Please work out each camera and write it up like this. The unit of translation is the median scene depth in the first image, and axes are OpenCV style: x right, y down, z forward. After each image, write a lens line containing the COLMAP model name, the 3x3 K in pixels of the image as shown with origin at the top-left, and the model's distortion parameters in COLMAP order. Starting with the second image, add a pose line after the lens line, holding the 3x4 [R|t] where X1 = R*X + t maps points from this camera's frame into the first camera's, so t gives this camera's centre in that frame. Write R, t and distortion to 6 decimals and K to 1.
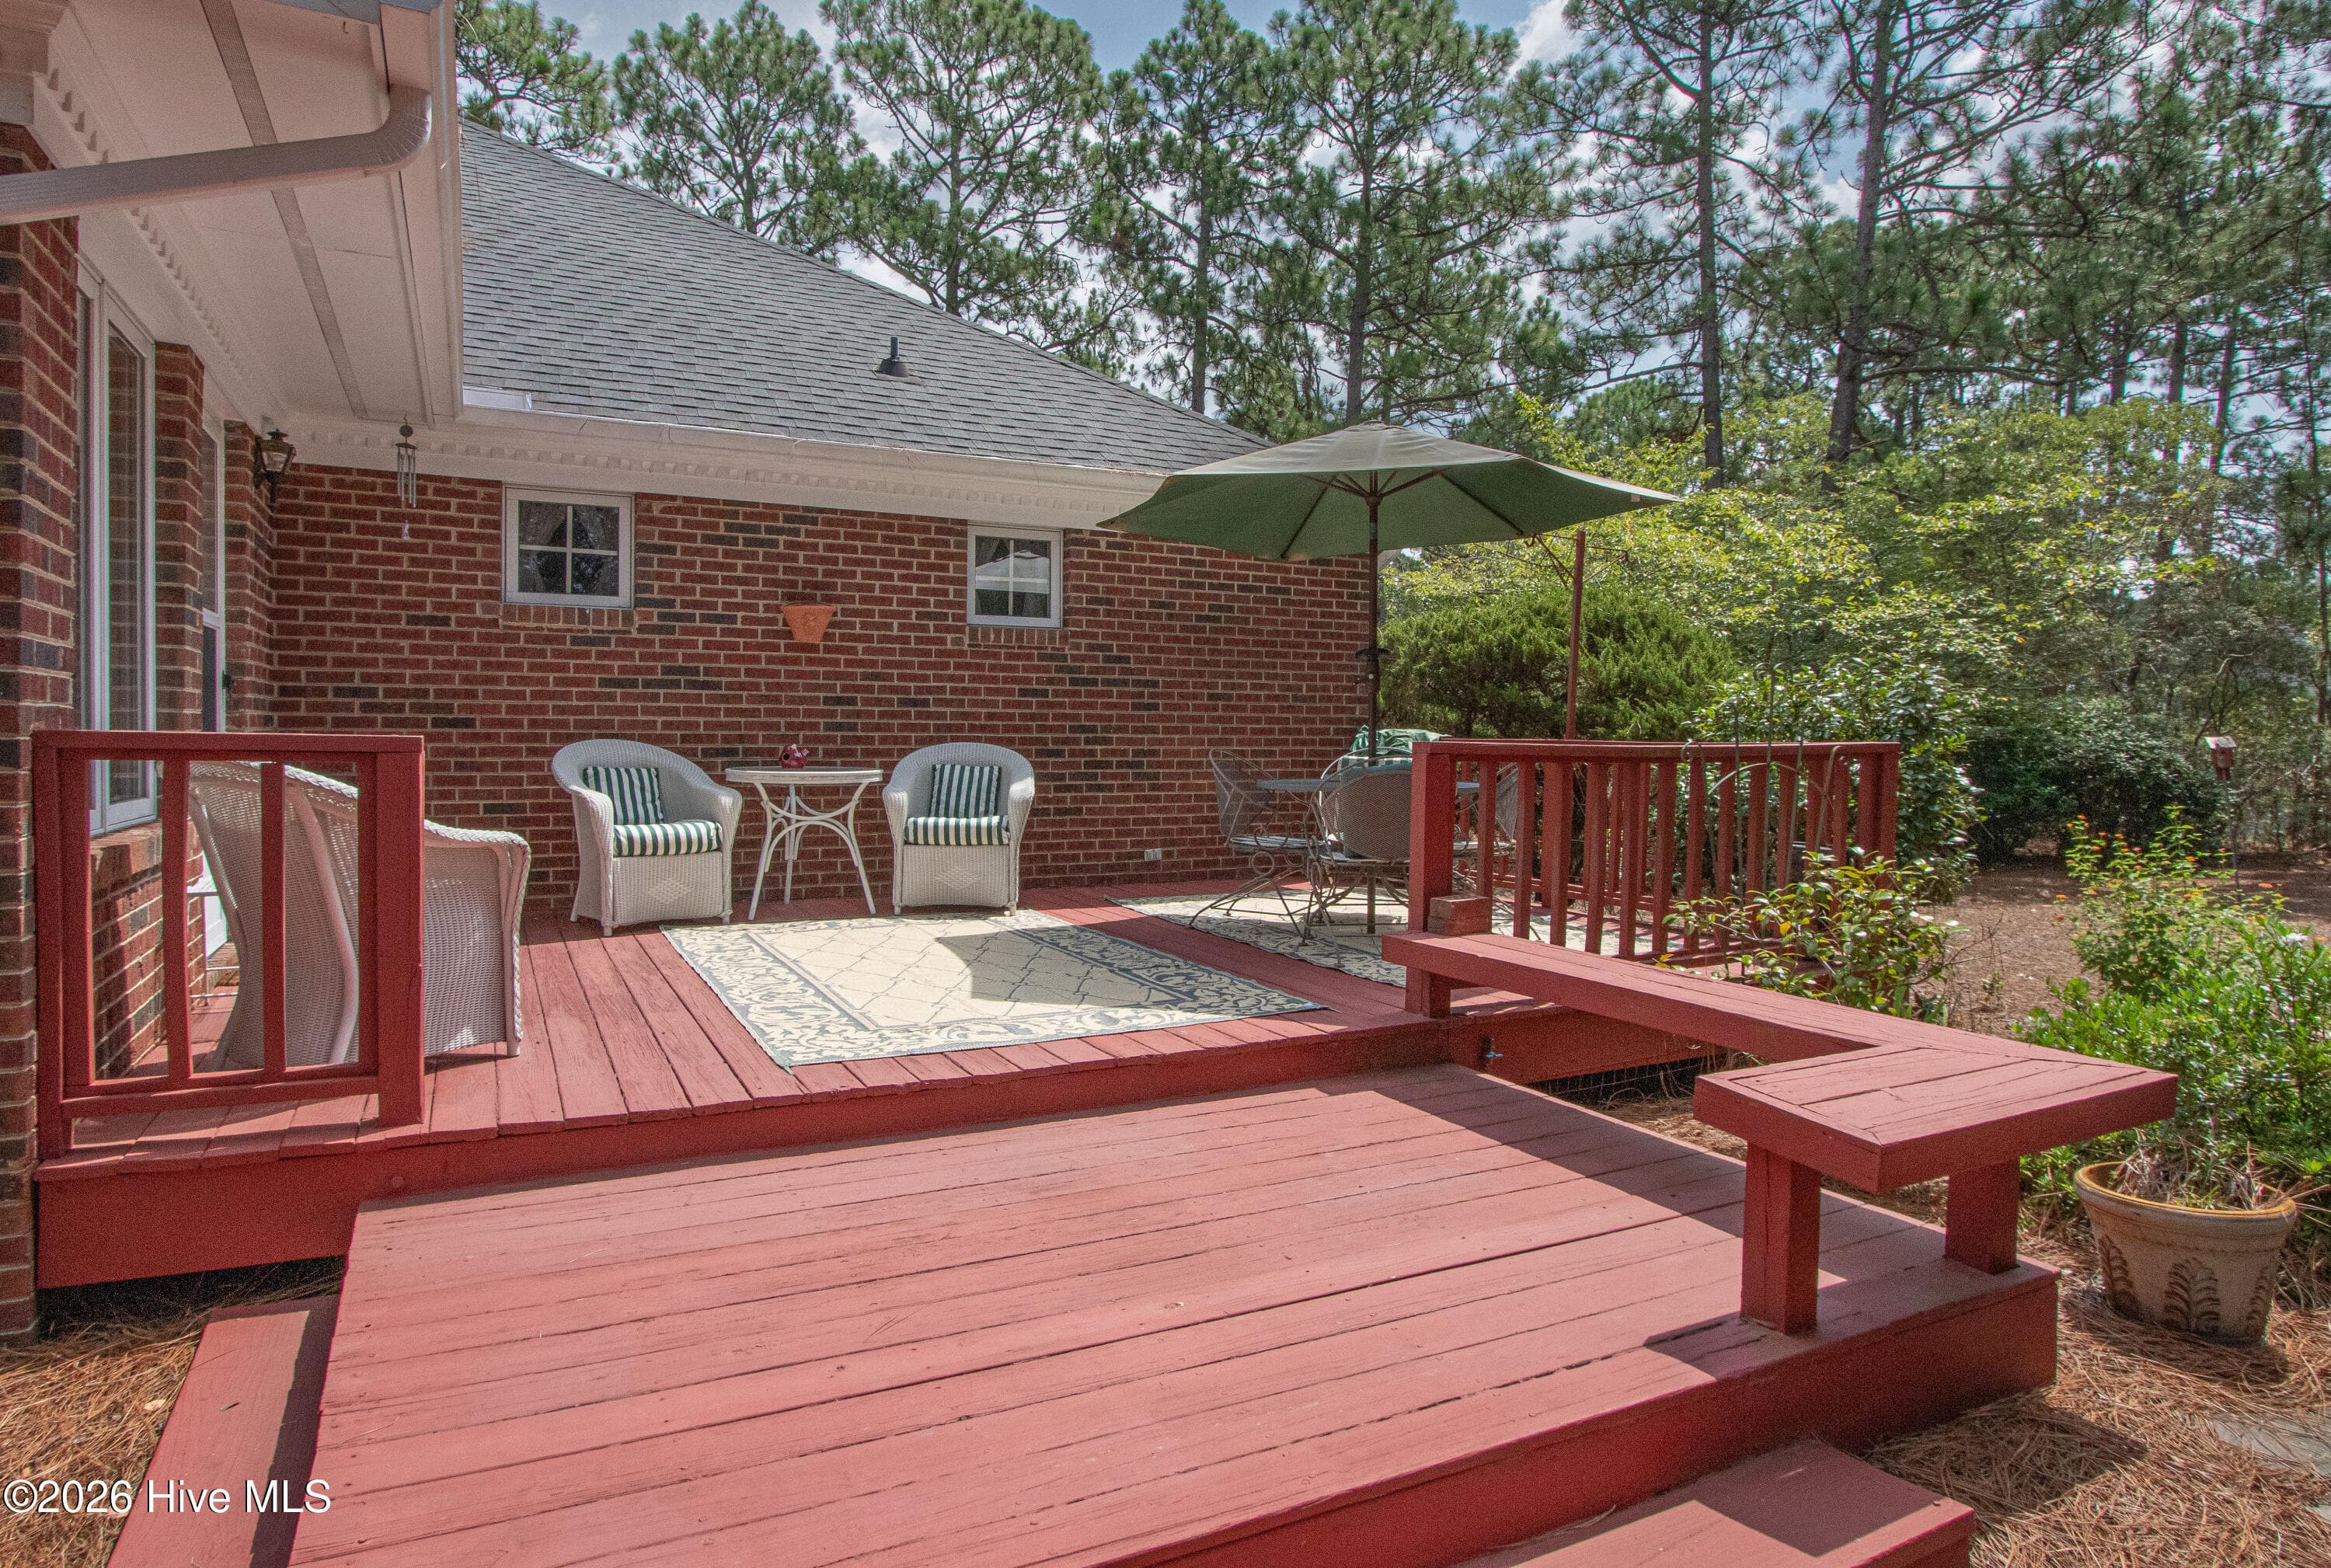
lens RADIAL K [[1310.3, 0, 1164.6], [0, 1310.3, 748.9], [0, 0, 1]] dist [0.000142, 0.000189]
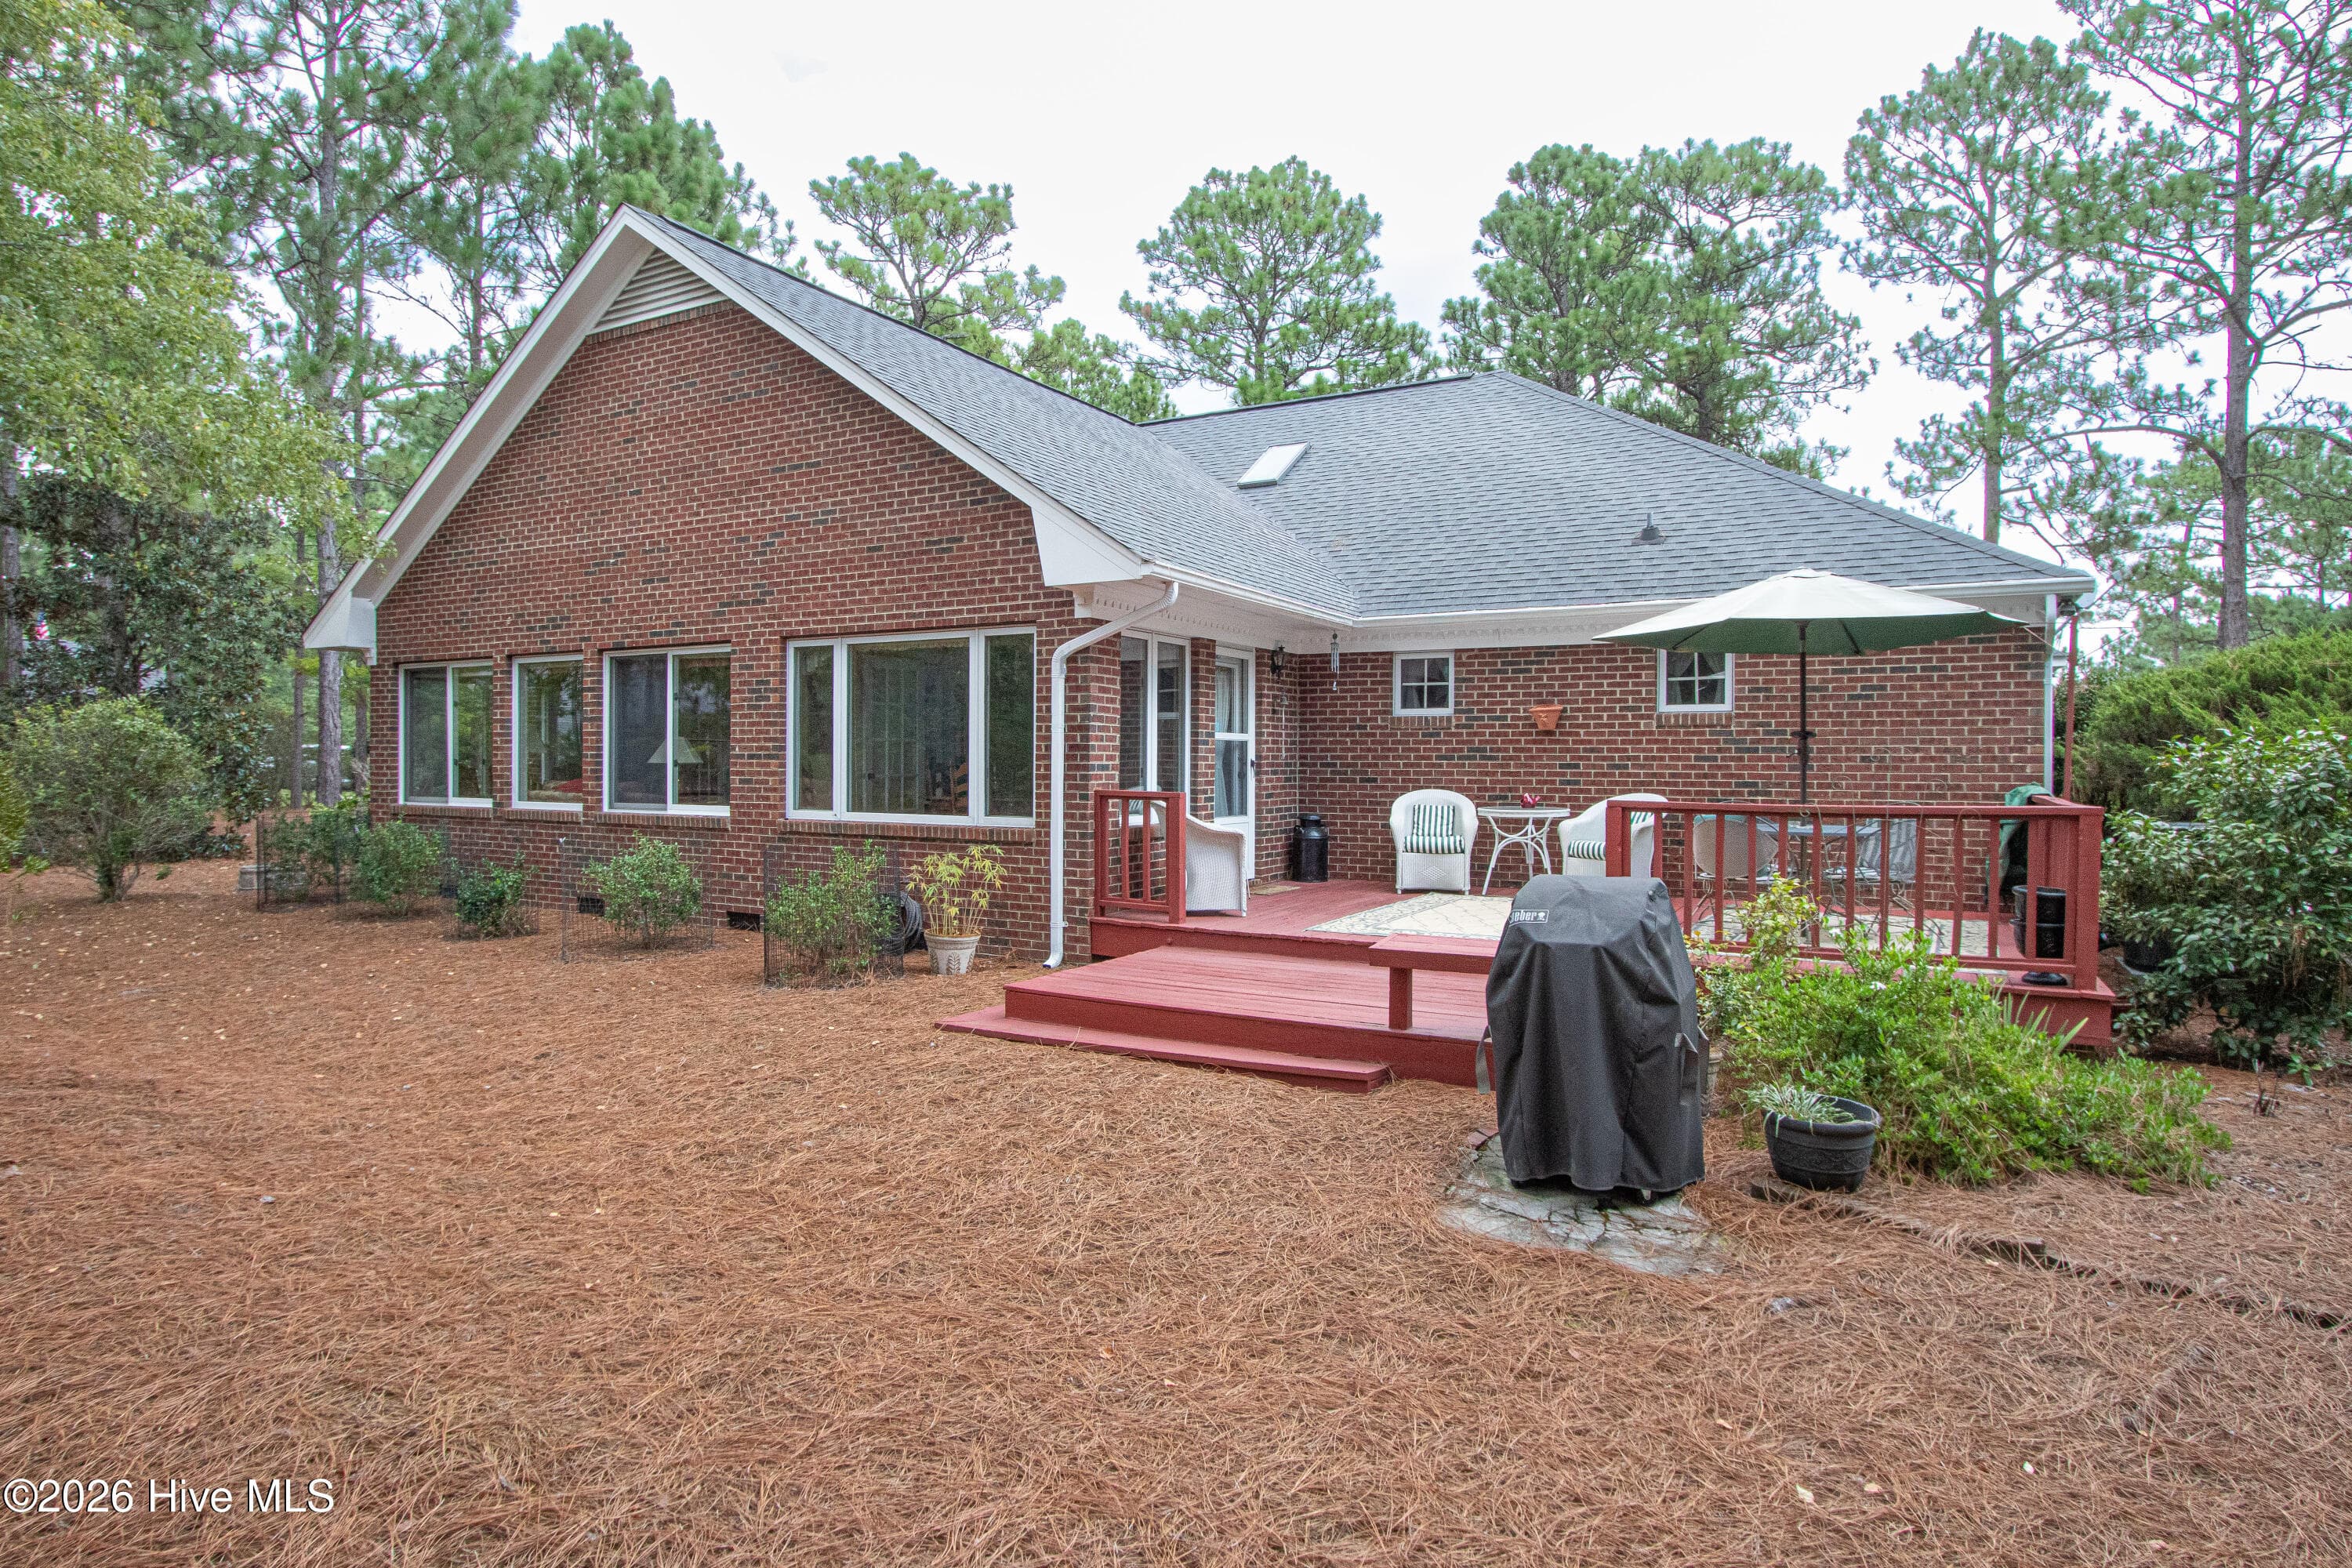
lens RADIAL K [[1236.6, 0, 1178.8], [0, 1236.6, 770.2], [0, 0, 1]] dist [-0.046682, 0.023271]
pose [[0.571384, 0.003398, -0.820676, 0.674614], [-0.003795, 0.999992, 0.001499, -0.030705], [0.820674, 0.002258, 0.571392, -0.226893]]
